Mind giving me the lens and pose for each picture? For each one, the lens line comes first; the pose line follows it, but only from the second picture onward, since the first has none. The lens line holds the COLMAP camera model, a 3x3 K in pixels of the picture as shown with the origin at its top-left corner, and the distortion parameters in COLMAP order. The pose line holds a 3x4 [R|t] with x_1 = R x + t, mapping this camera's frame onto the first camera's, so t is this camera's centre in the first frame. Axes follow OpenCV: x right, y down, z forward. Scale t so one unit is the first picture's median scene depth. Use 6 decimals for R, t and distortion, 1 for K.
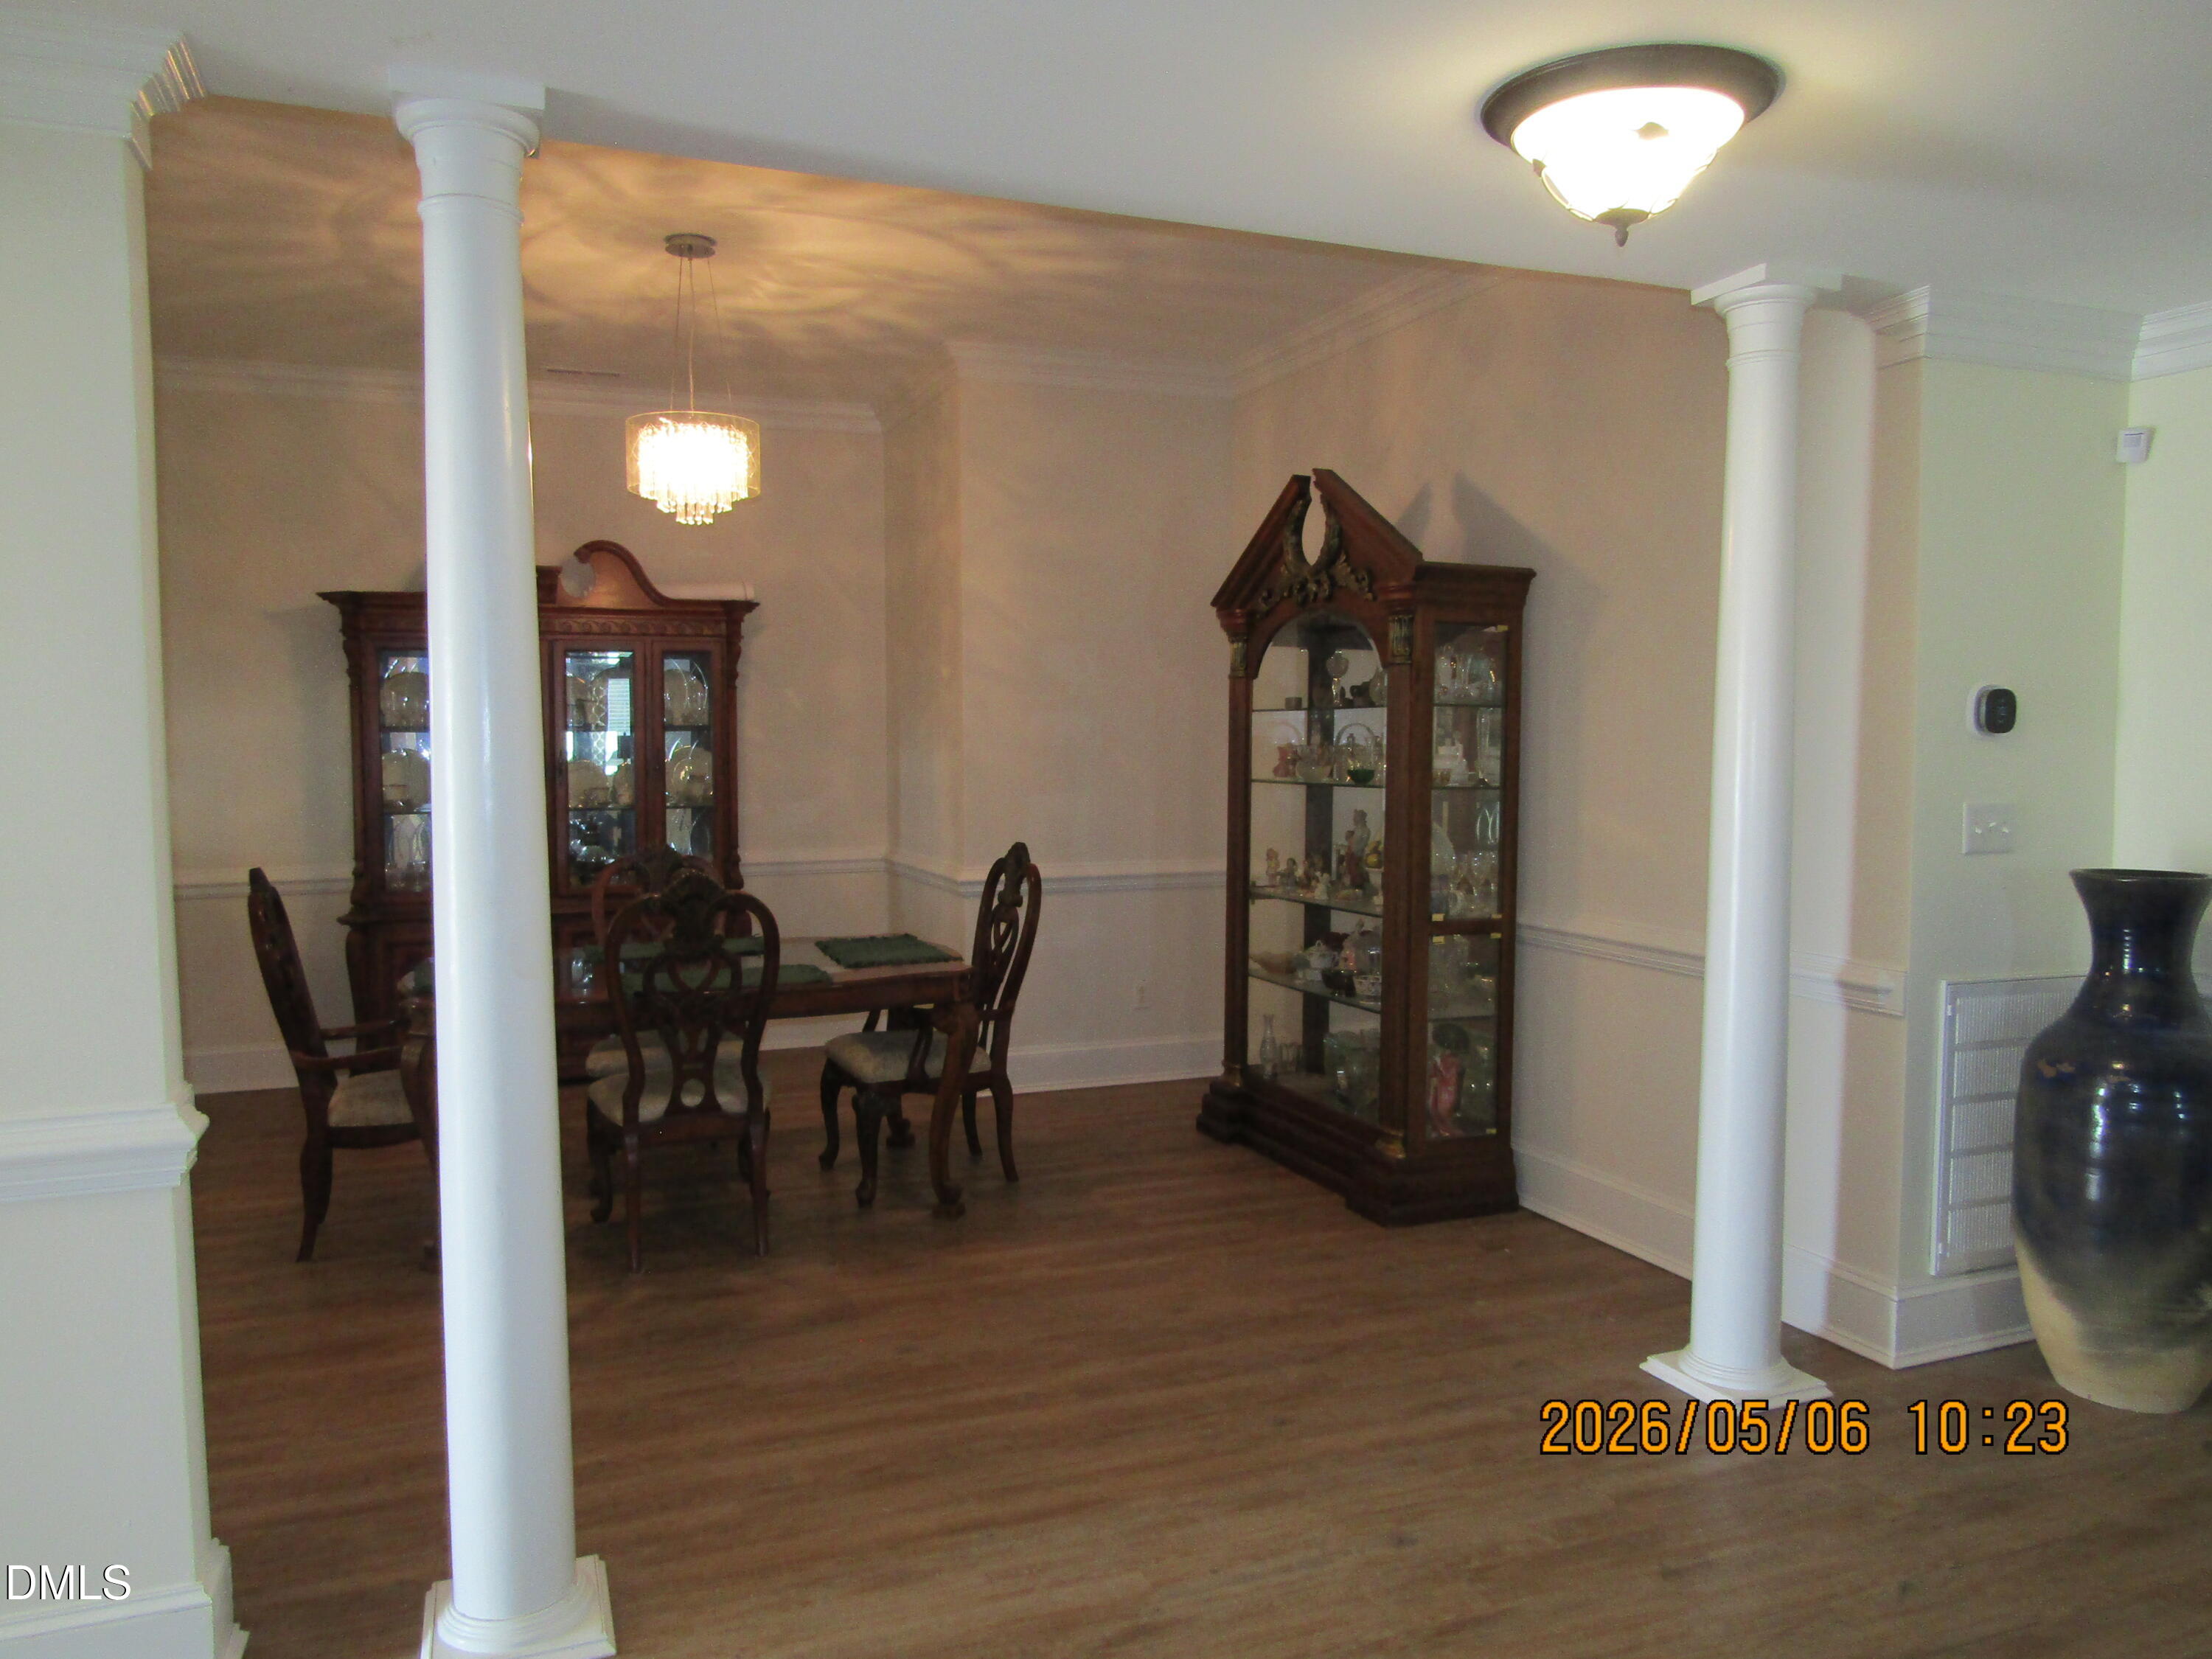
lens RADIAL K [[1558.2, 0, 1099.1], [0, 1558.2, 814.2], [0, 0, 1]] dist [-0.030234, 0.026024]
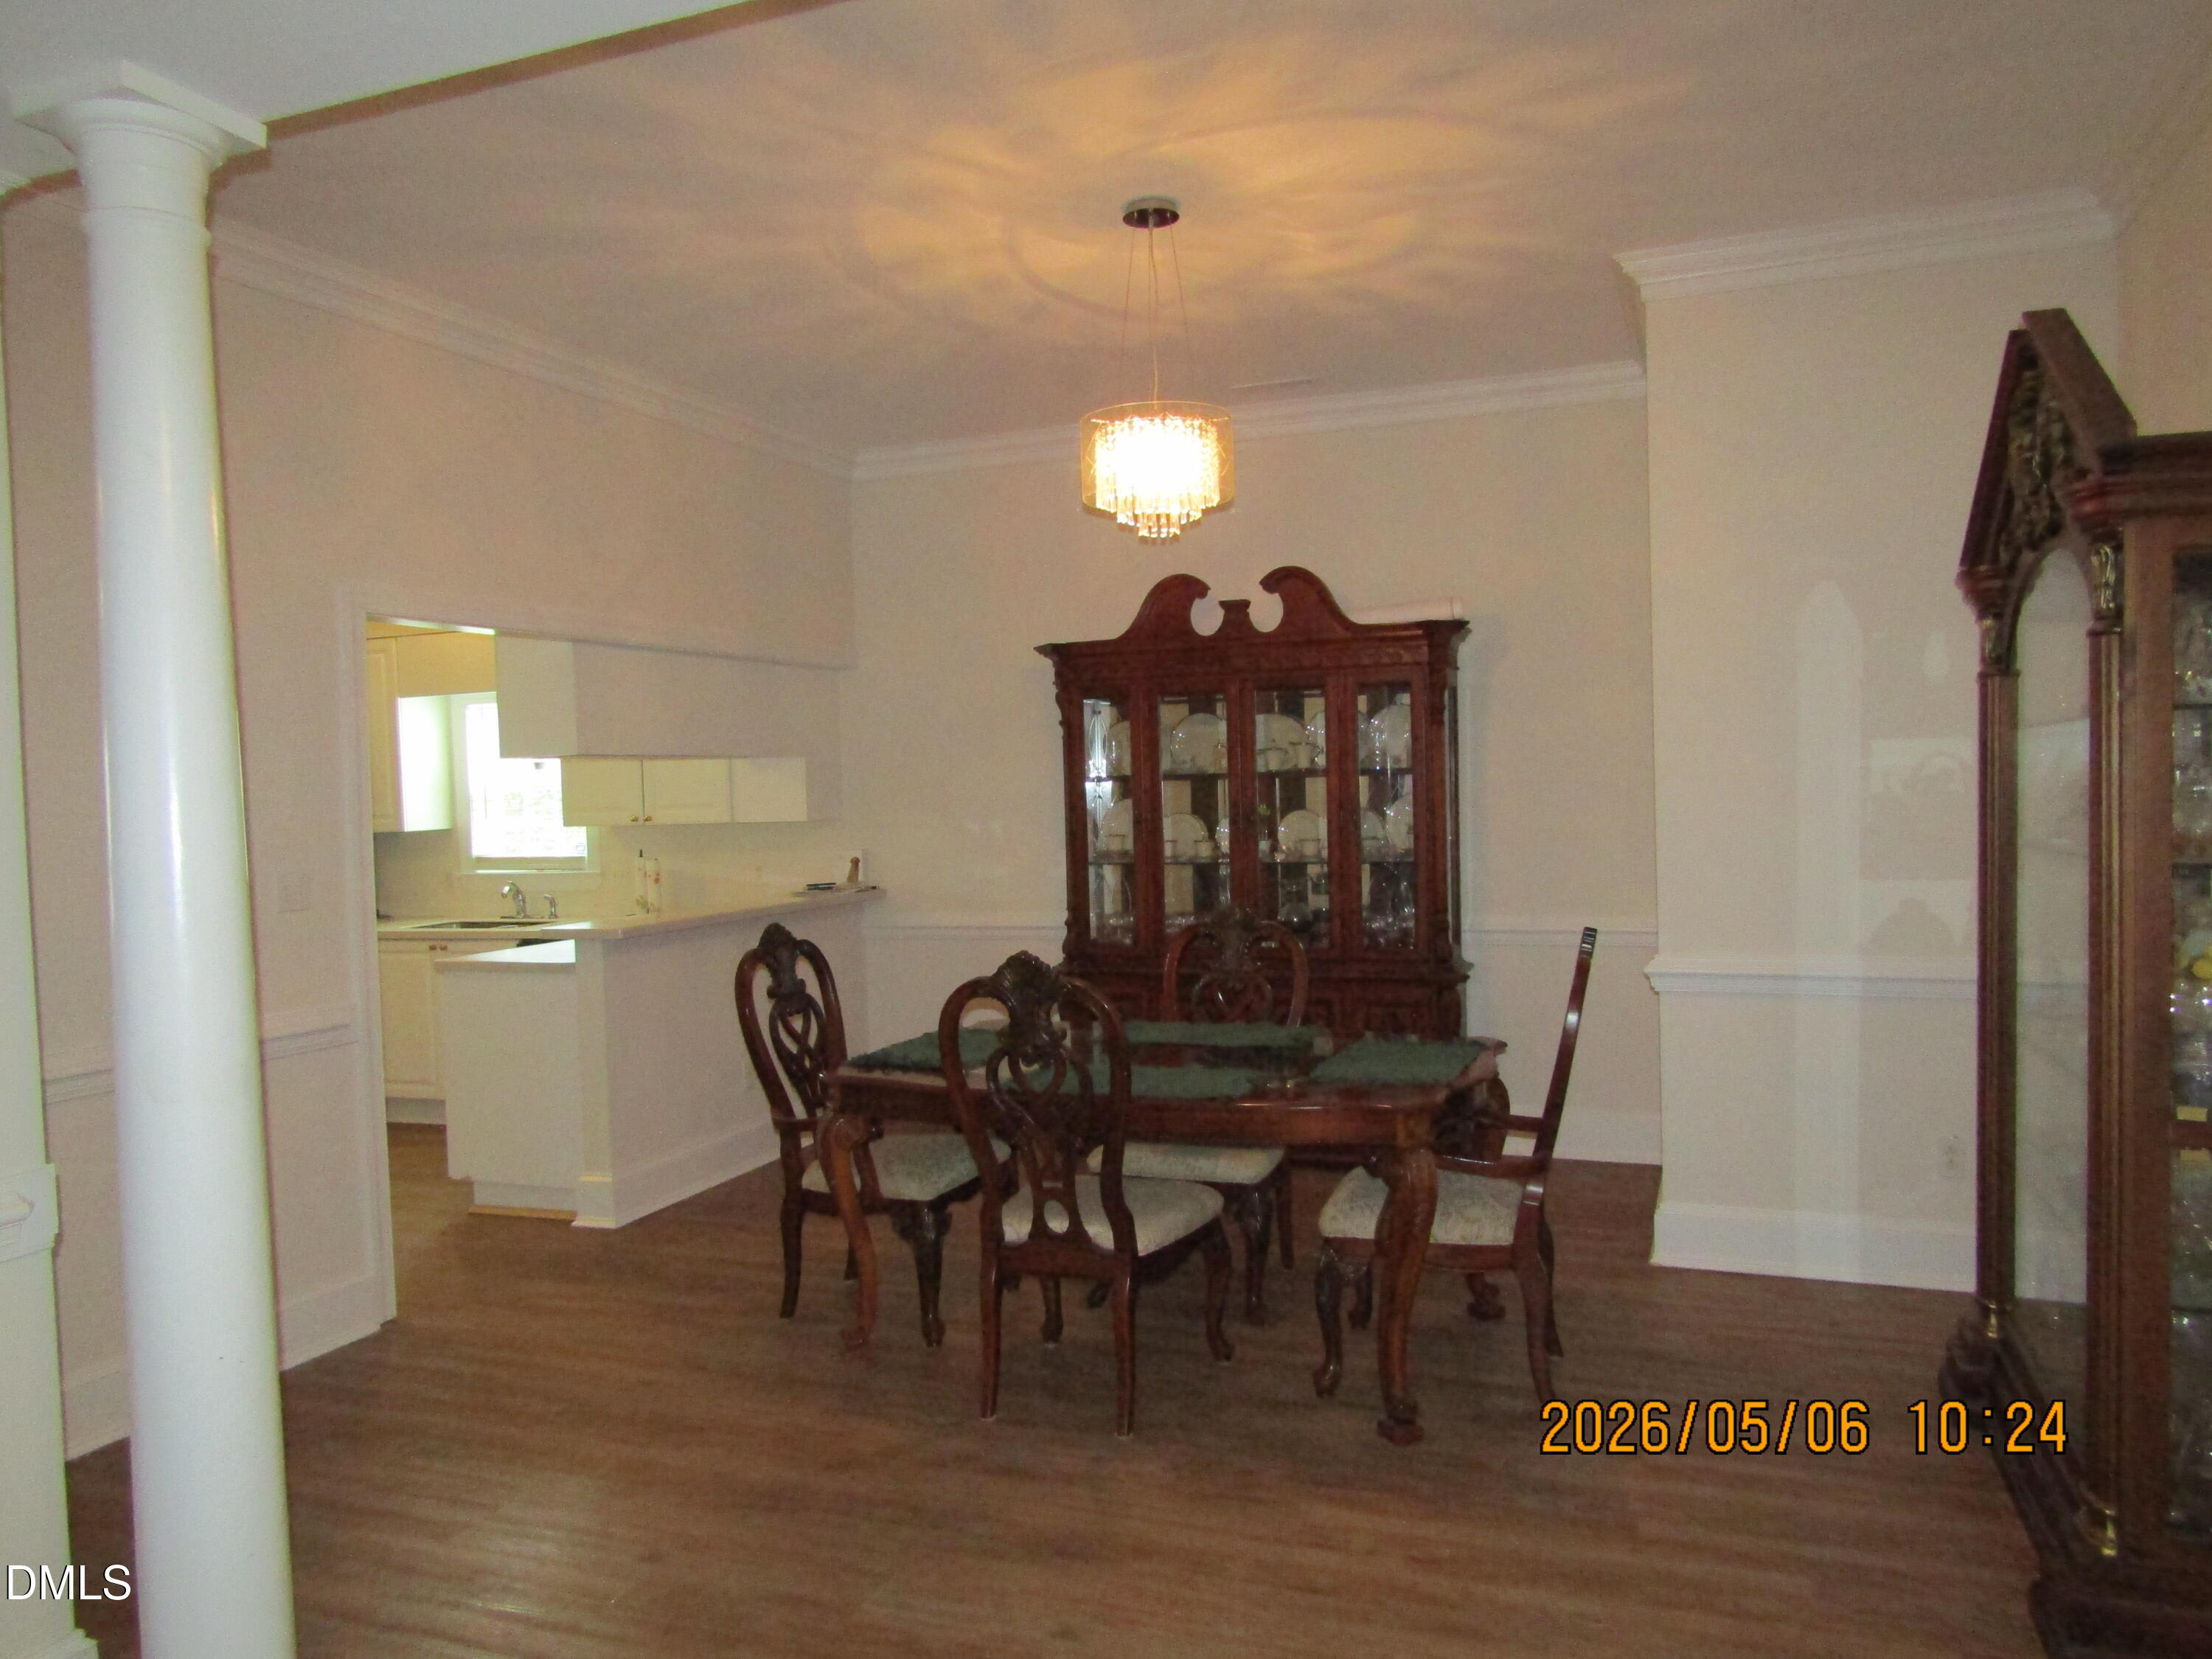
lens RADIAL K [[1558.2, 0, 1099.1], [0, 1558.2, 814.2], [0, 0, 1]] dist [-0.030234, 0.026024]
pose [[0.733718, -0.003845, -0.679444, 0.300943], [-0.010368, 0.999804, -0.016854, -0.021532], [0.679375, 0.019411, 0.733534, 0.369236]]
